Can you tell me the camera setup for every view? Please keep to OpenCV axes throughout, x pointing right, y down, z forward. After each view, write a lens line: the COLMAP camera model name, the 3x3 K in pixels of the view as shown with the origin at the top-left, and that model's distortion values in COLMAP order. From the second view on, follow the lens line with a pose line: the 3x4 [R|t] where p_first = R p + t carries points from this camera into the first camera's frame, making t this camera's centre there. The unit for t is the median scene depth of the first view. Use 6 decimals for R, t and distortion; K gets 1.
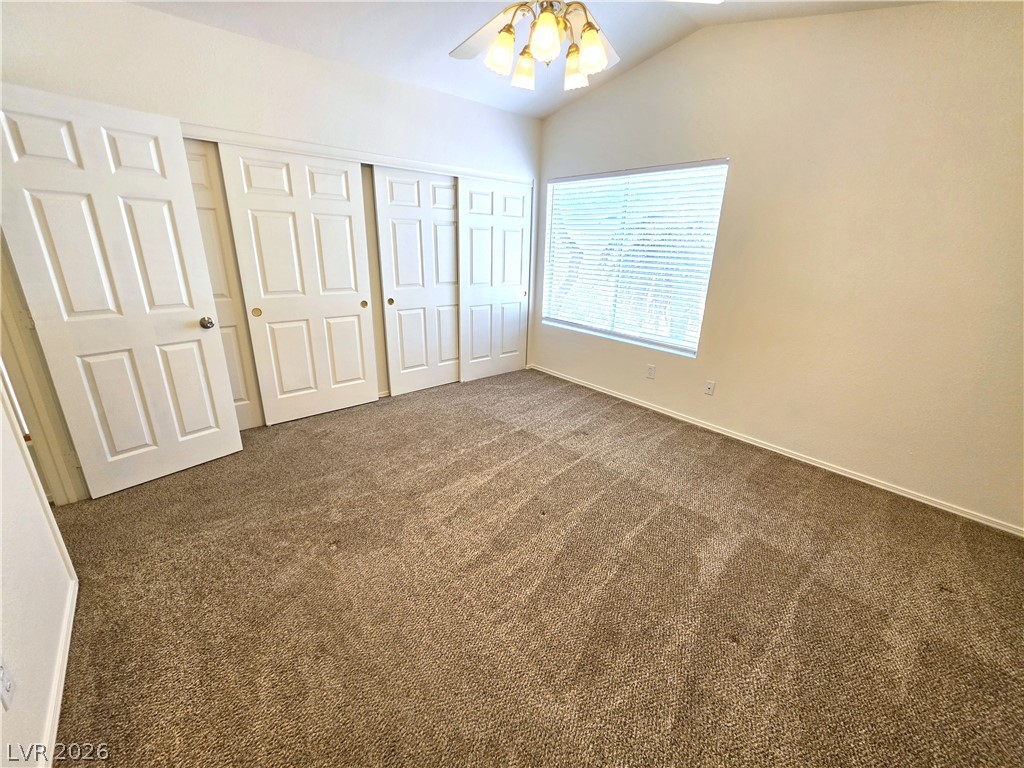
lens RADIAL K [[411.7, 0, 509.4], [0, 411.7, 379.9], [0, 0, 1]] dist [-0.004446, 0.000180]
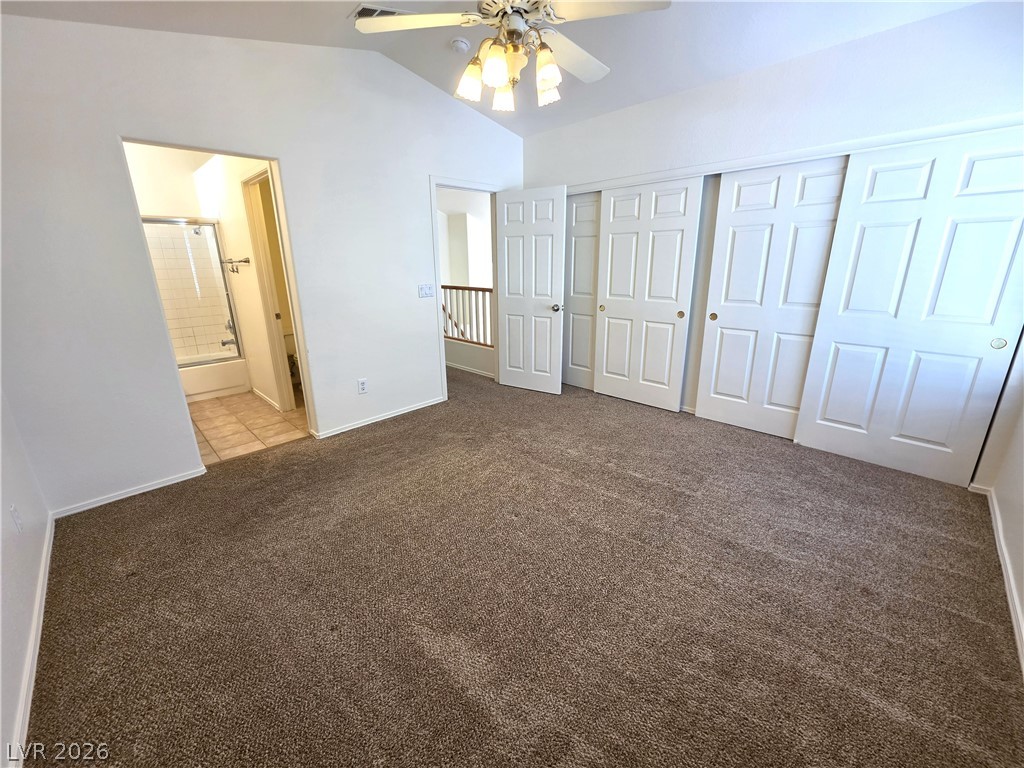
lens RADIAL K [[411.7, 0, 513.4], [0, 411.7, 381.8], [0, 0, 1]] dist [-0.004446, 0.000180]
pose [[0.073194, 0.261028, -0.962552, 0.650658], [-0.297551, 0.926900, 0.228734, -0.141129], [0.951896, 0.269667, 0.145513, 0.508196]]
